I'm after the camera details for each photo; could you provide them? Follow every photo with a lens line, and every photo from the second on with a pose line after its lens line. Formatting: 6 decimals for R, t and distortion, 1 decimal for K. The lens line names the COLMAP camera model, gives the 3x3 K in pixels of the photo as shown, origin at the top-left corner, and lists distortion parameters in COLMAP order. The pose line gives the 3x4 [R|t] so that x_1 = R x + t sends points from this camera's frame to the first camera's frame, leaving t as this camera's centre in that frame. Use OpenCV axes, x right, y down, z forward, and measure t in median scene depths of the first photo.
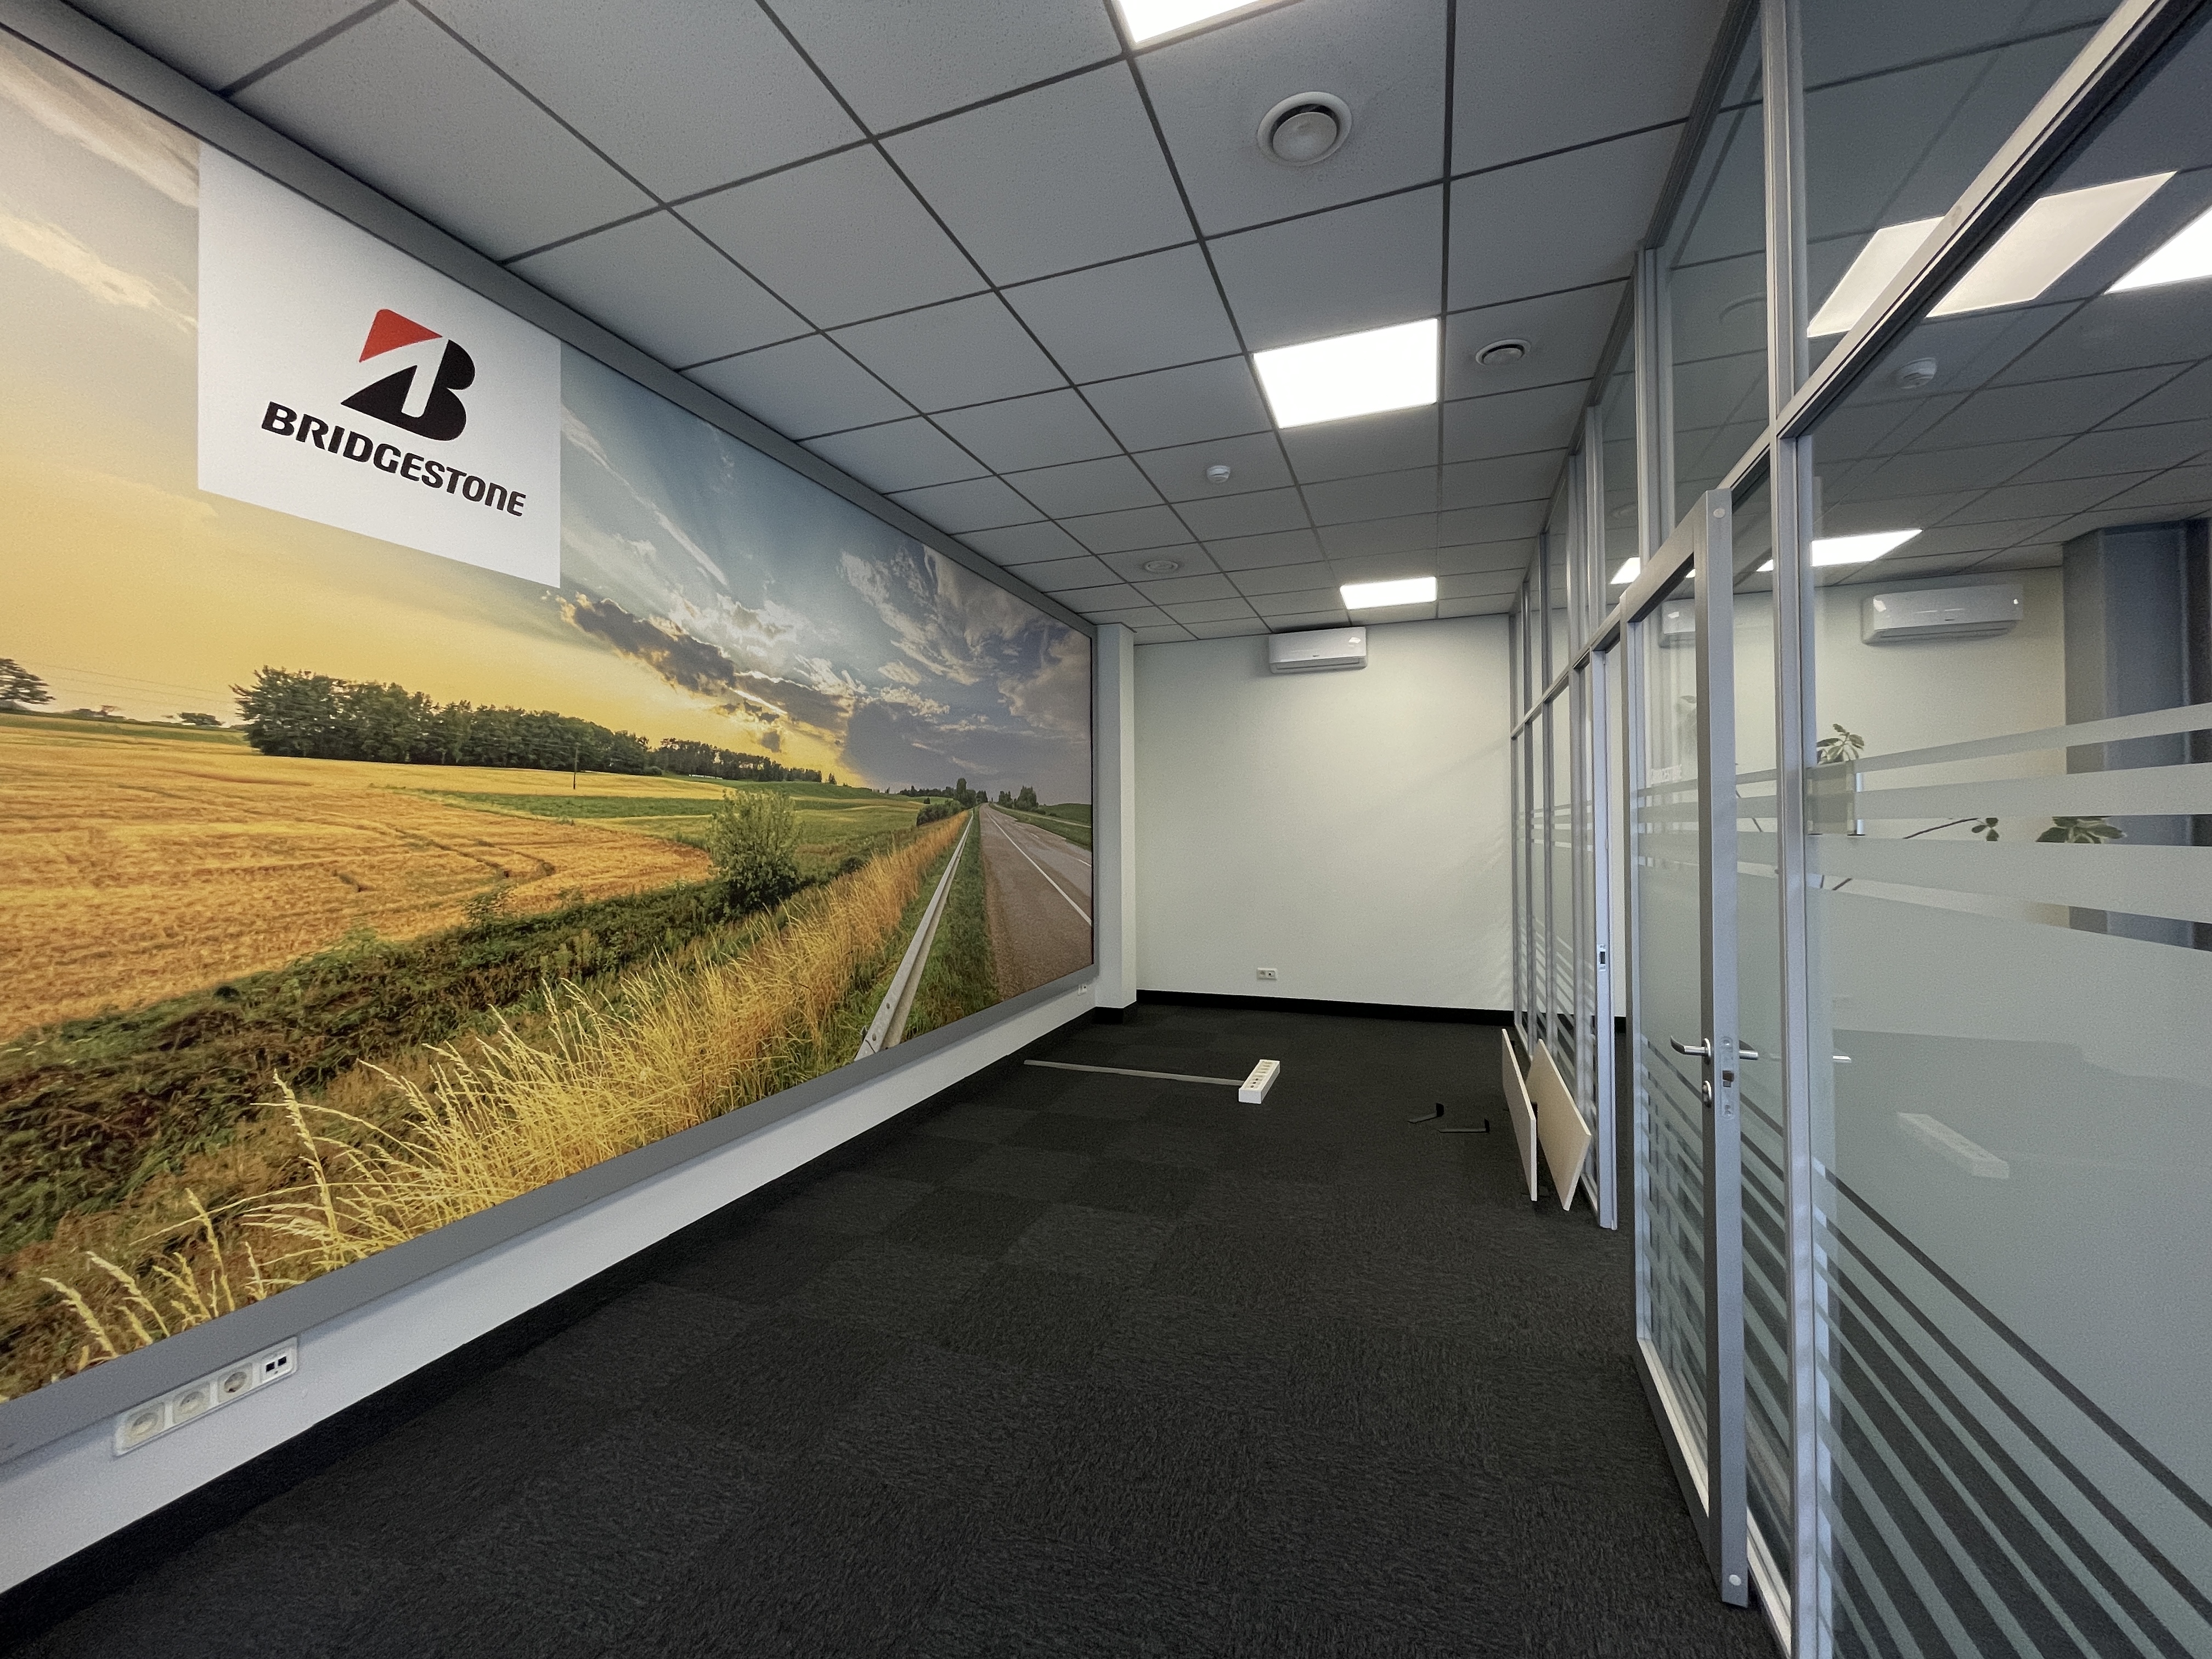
lens RADIAL K [[894.4, 0, 1100.0], [0, 894.4, 823.2], [0, 0, 1]] dist [-0.003659, -0.000323]
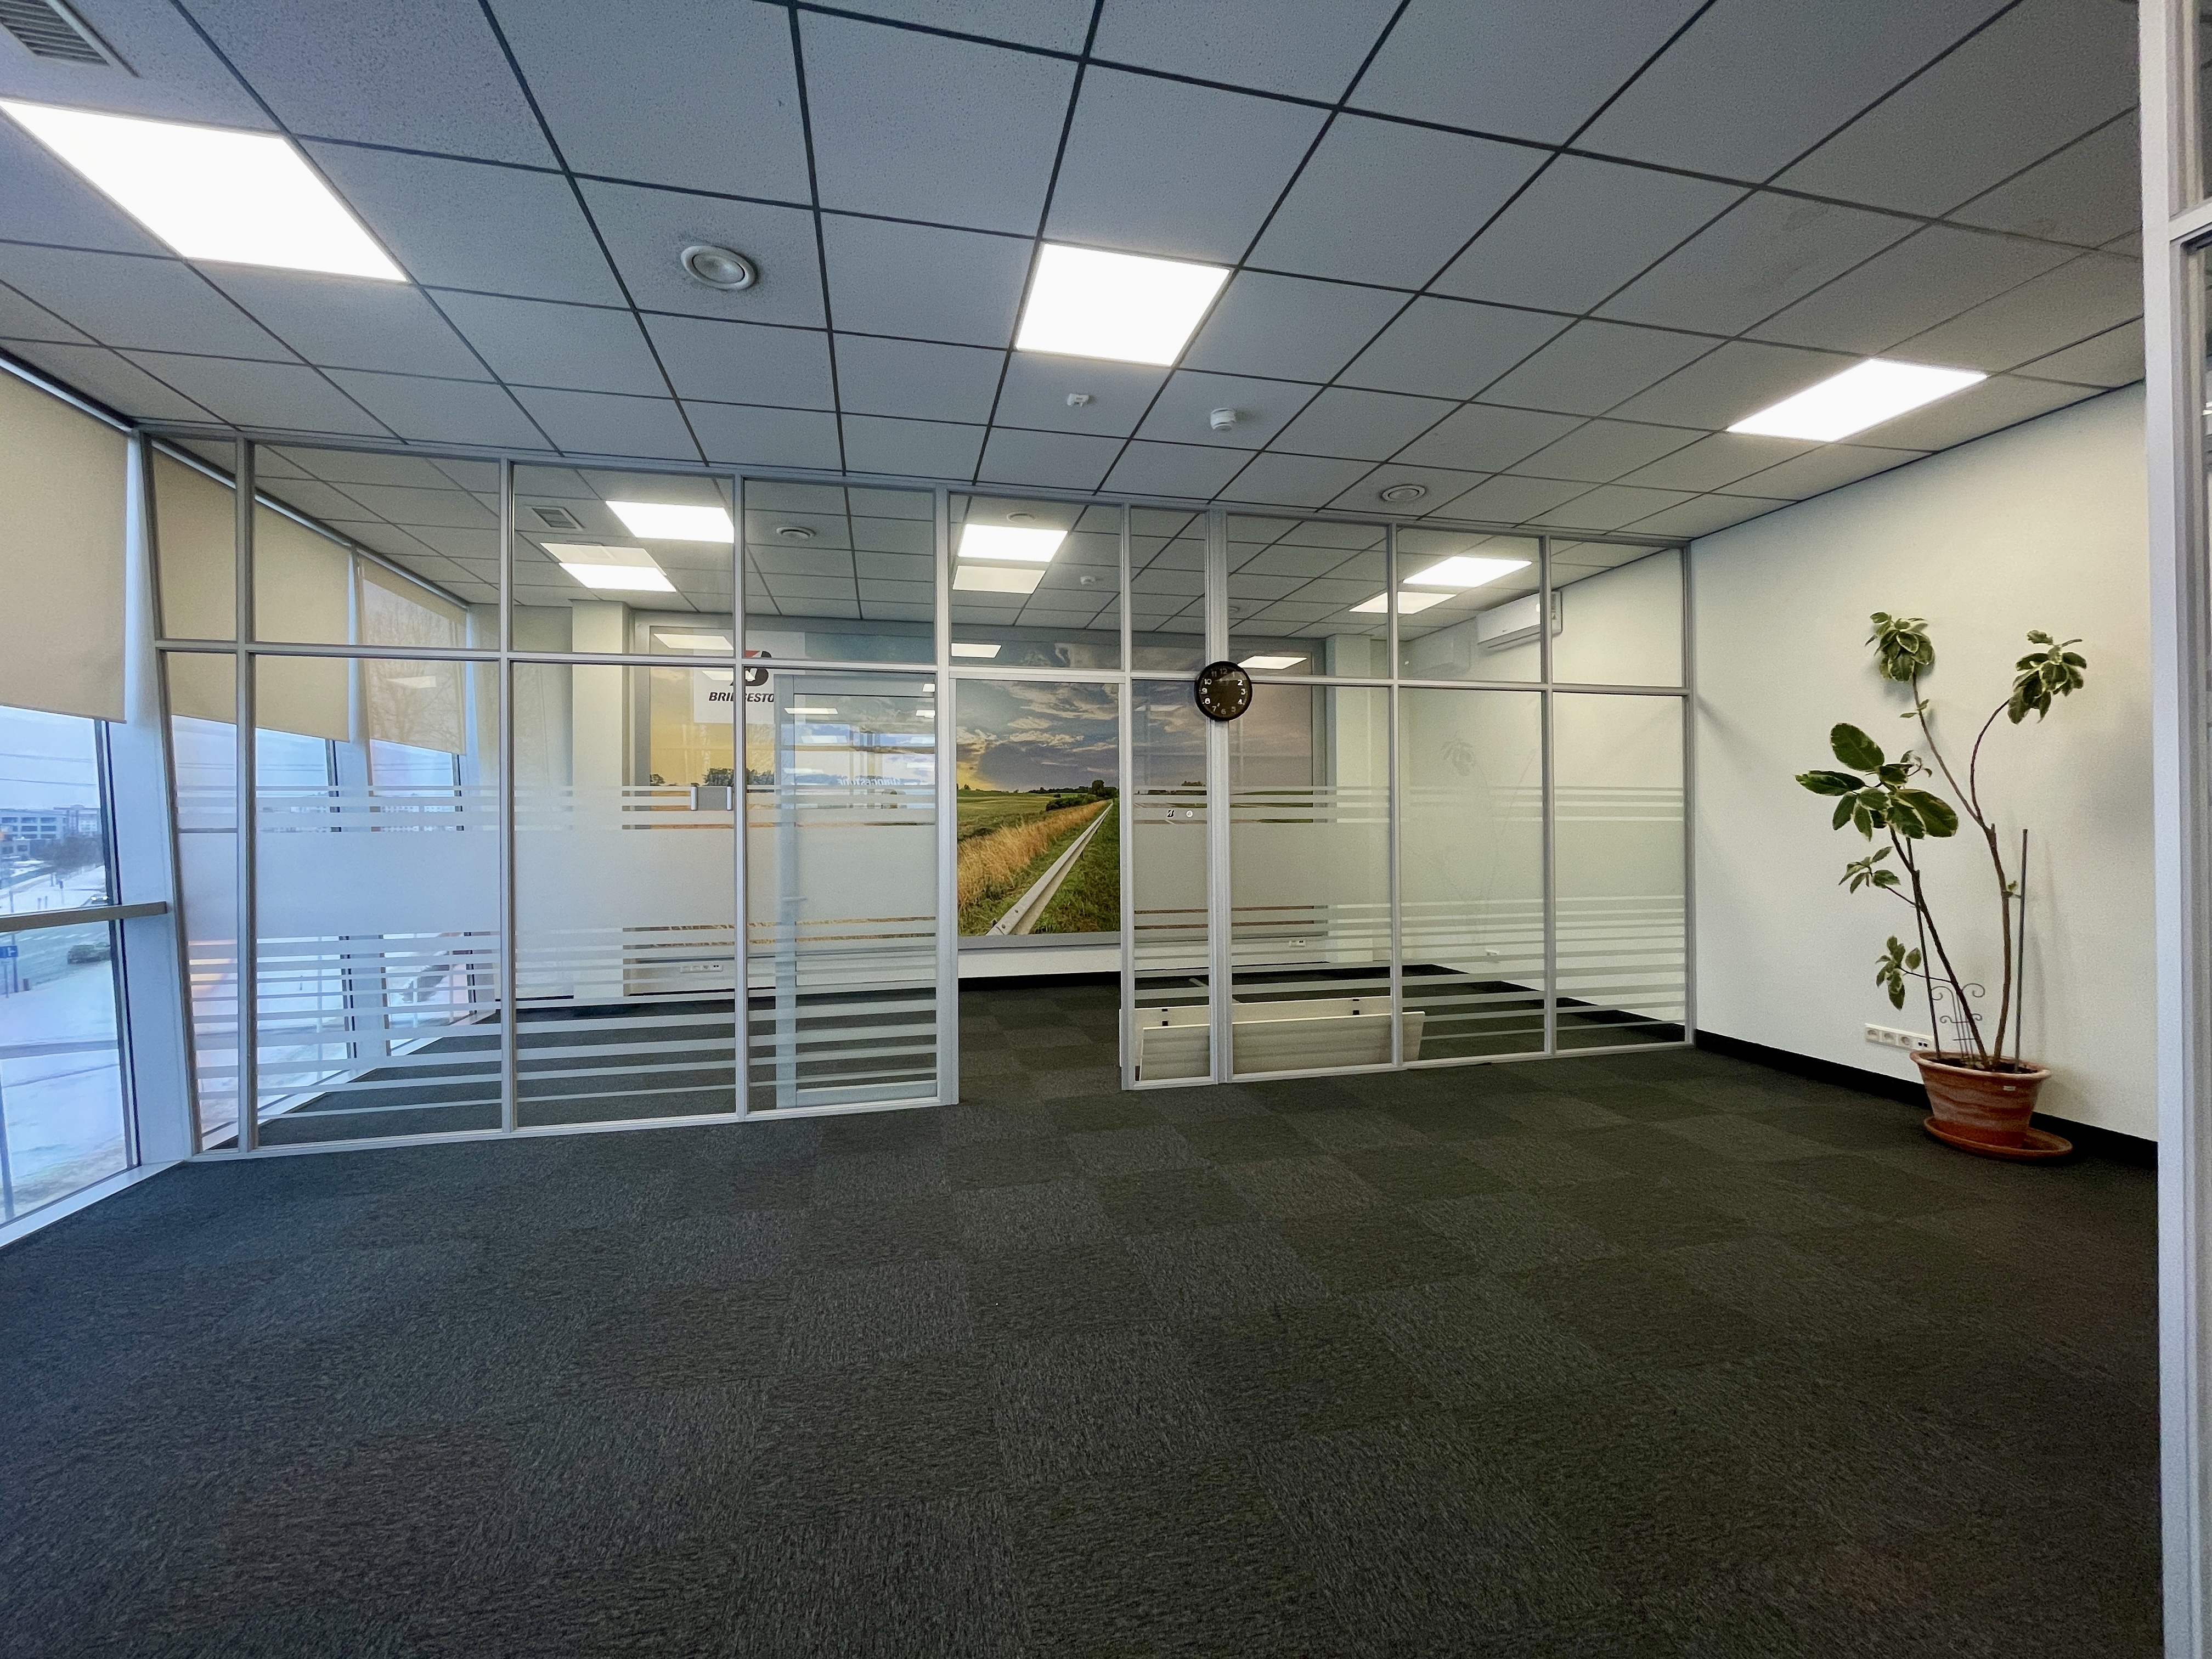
lens RADIAL K [[894.4, 0, 1100.0], [0, 894.4, 823.2], [0, 0, 1]] dist [-0.003659, -0.000323]
pose [[0.554338, 0.005415, -0.832274, 1.290066], [0.009865, 0.999866, 0.013076, 0.005665], [0.832233, -0.015458, 0.554210, 0.141227]]
